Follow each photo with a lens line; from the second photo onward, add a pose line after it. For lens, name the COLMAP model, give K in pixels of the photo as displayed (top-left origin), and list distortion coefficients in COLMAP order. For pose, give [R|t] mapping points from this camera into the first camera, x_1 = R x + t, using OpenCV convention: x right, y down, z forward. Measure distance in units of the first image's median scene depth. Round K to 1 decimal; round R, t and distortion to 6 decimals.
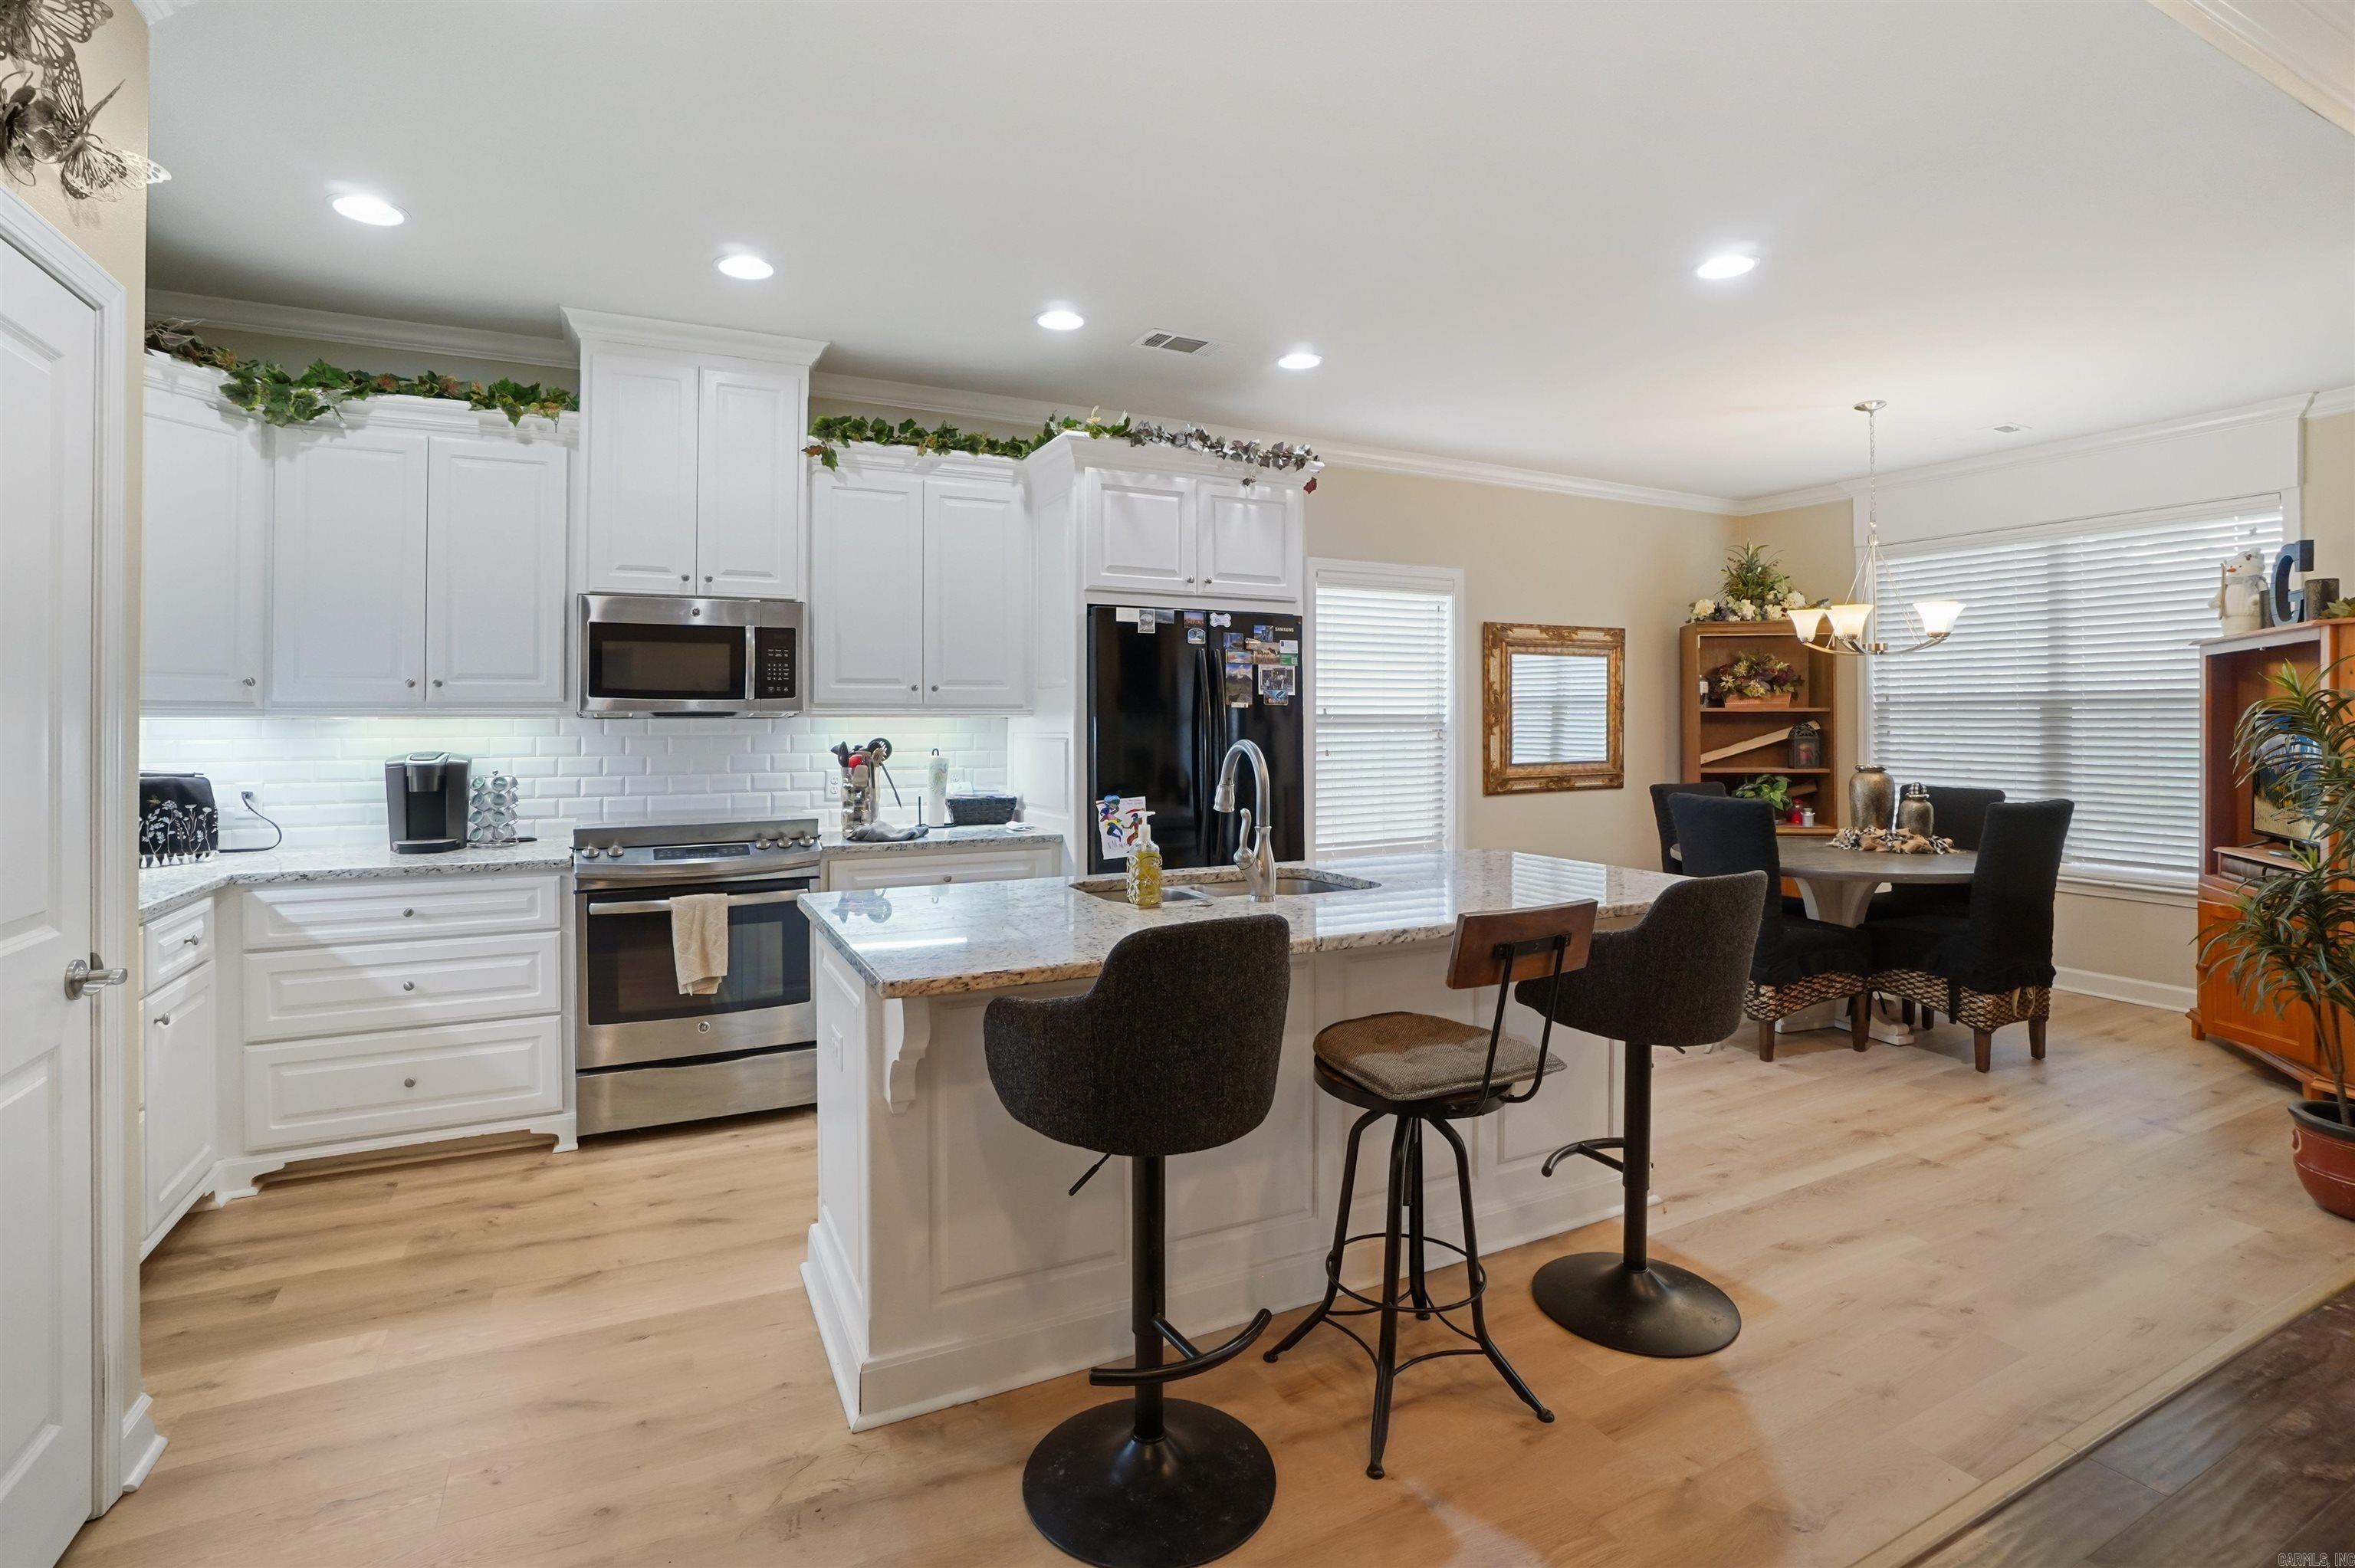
lens RADIAL K [[1131.6, 0, 1173.2], [0, 1131.6, 720.2], [0, 0, 1]] dist [-0.049527, 0.022982]
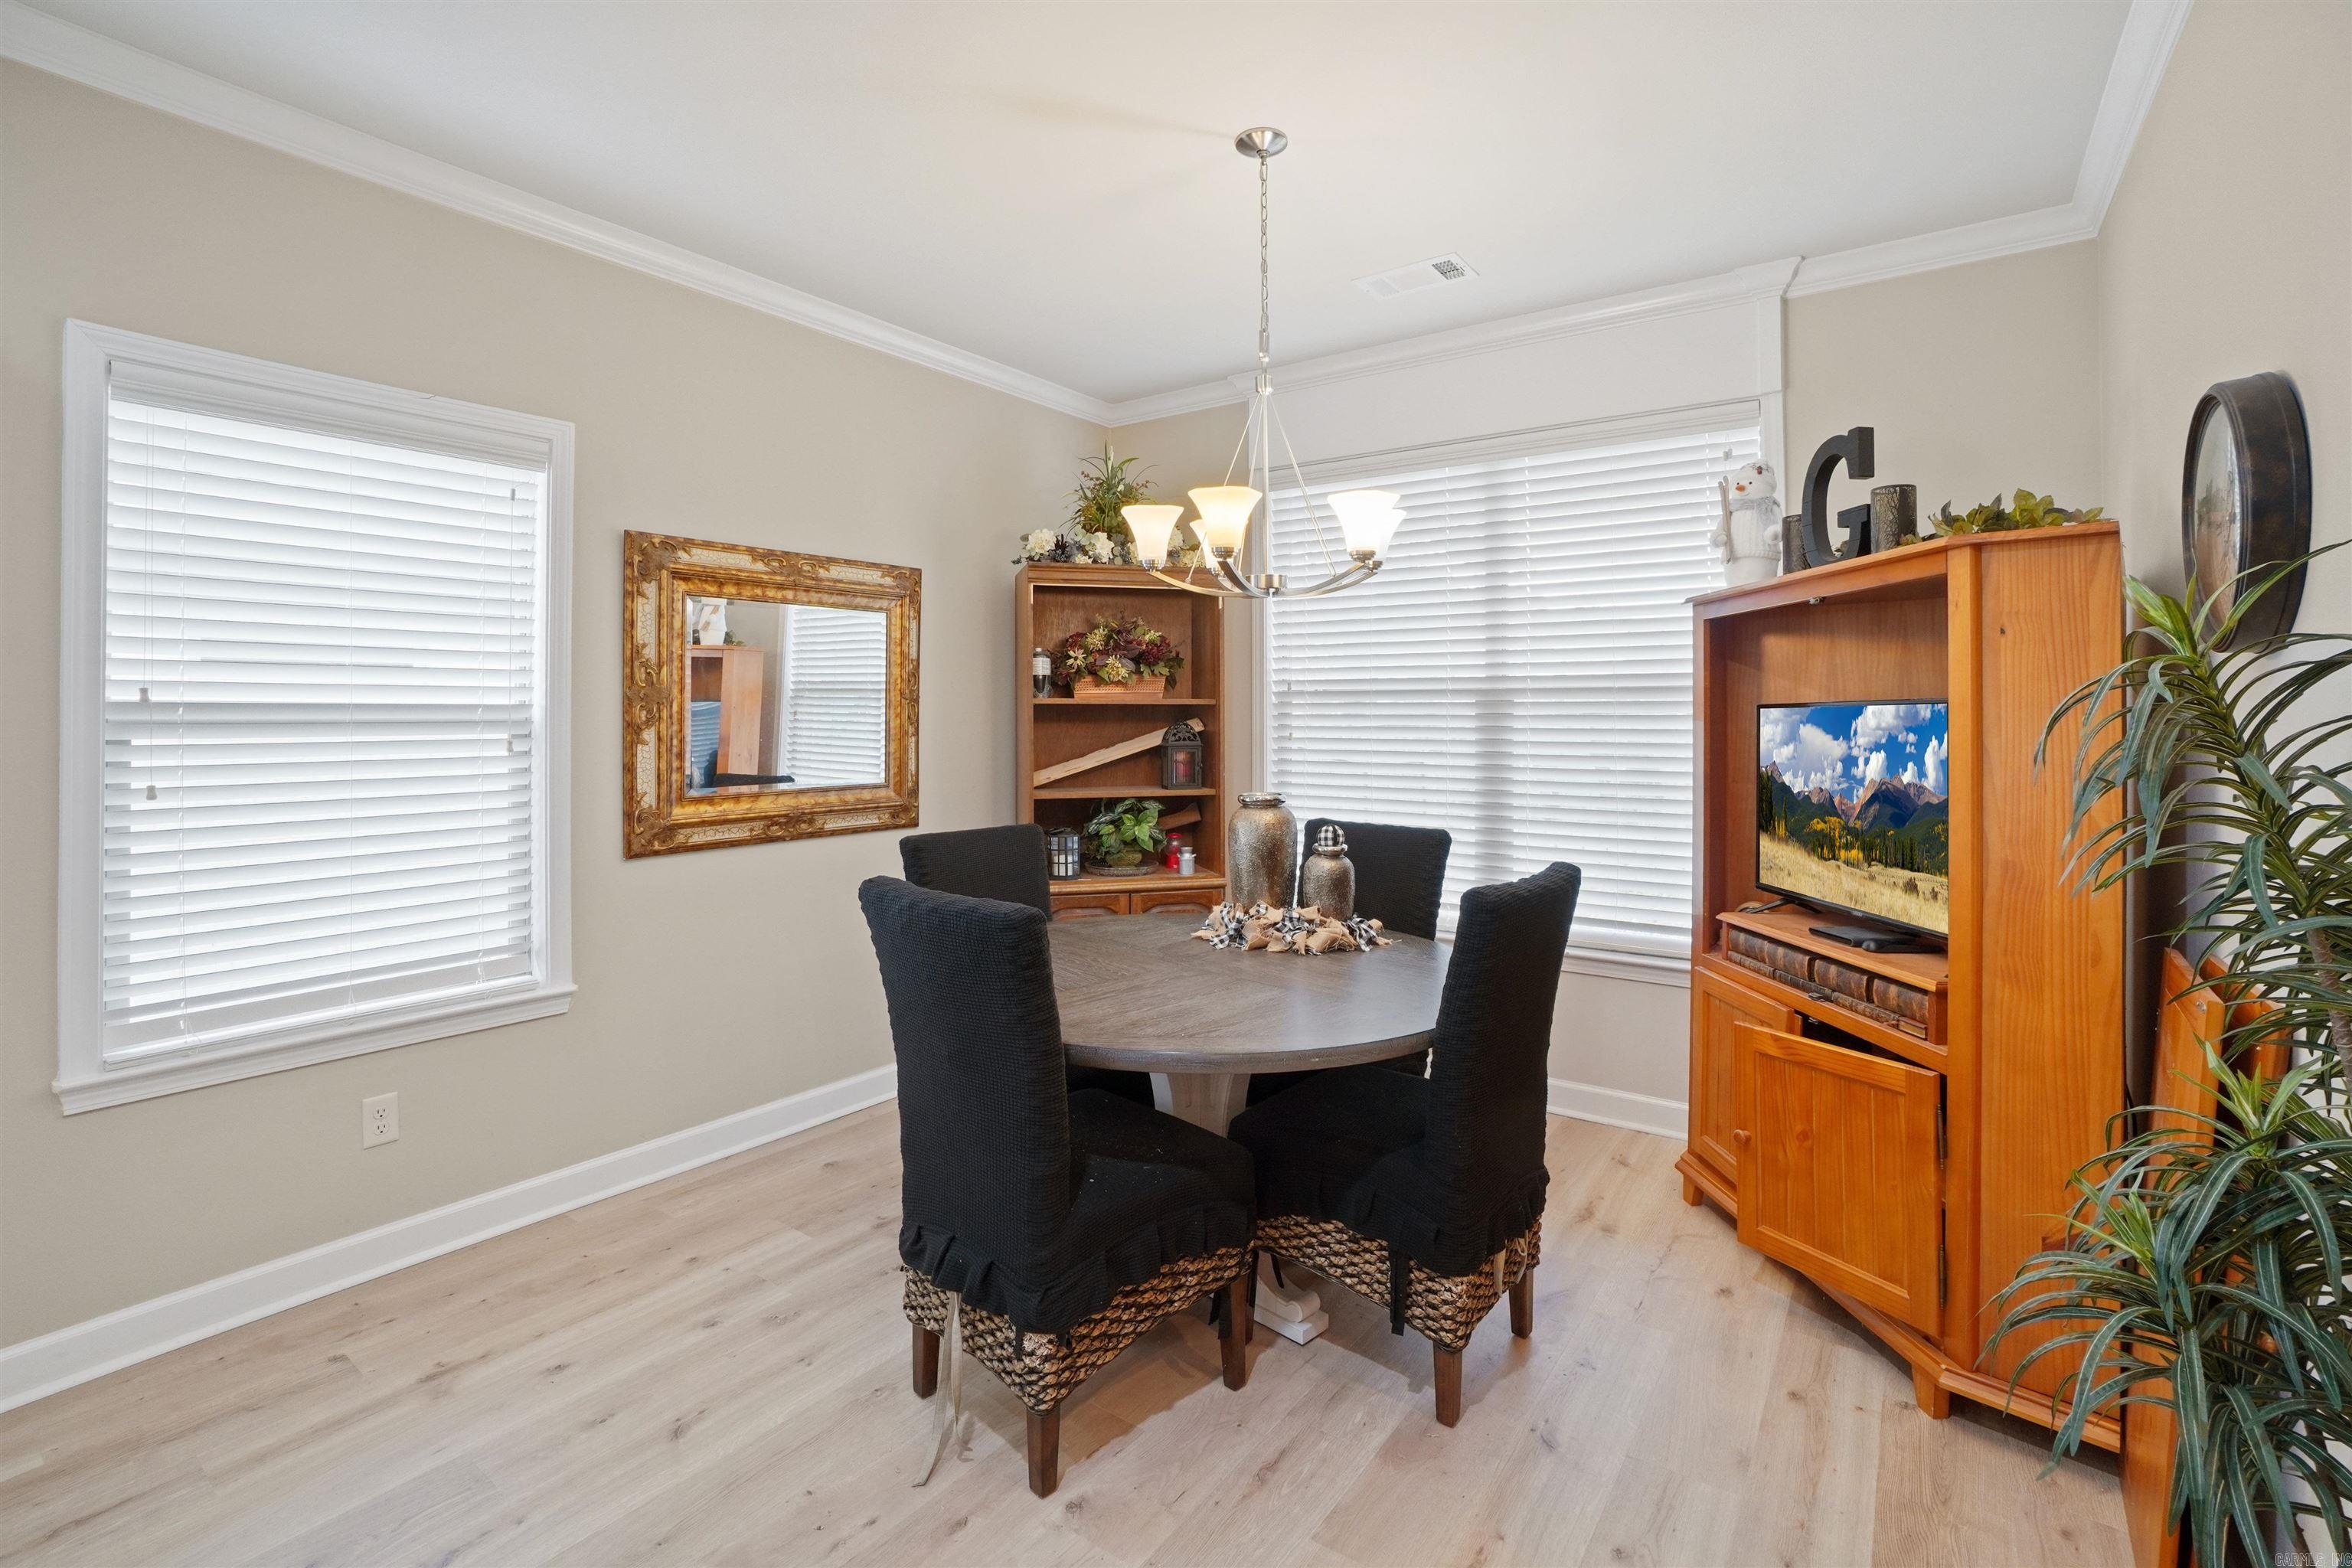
lens RADIAL K [[1130.4, 0, 1171.7], [0, 1130.4, 720.3], [0, 0, 1]] dist [-0.049527, 0.022982]
pose [[0.895279, -0.000051, 0.445505, 0.272110], [-0.001132, 0.999997, 0.002391, 0.000281], [-0.445504, -0.002645, 0.895276, 0.416876]]
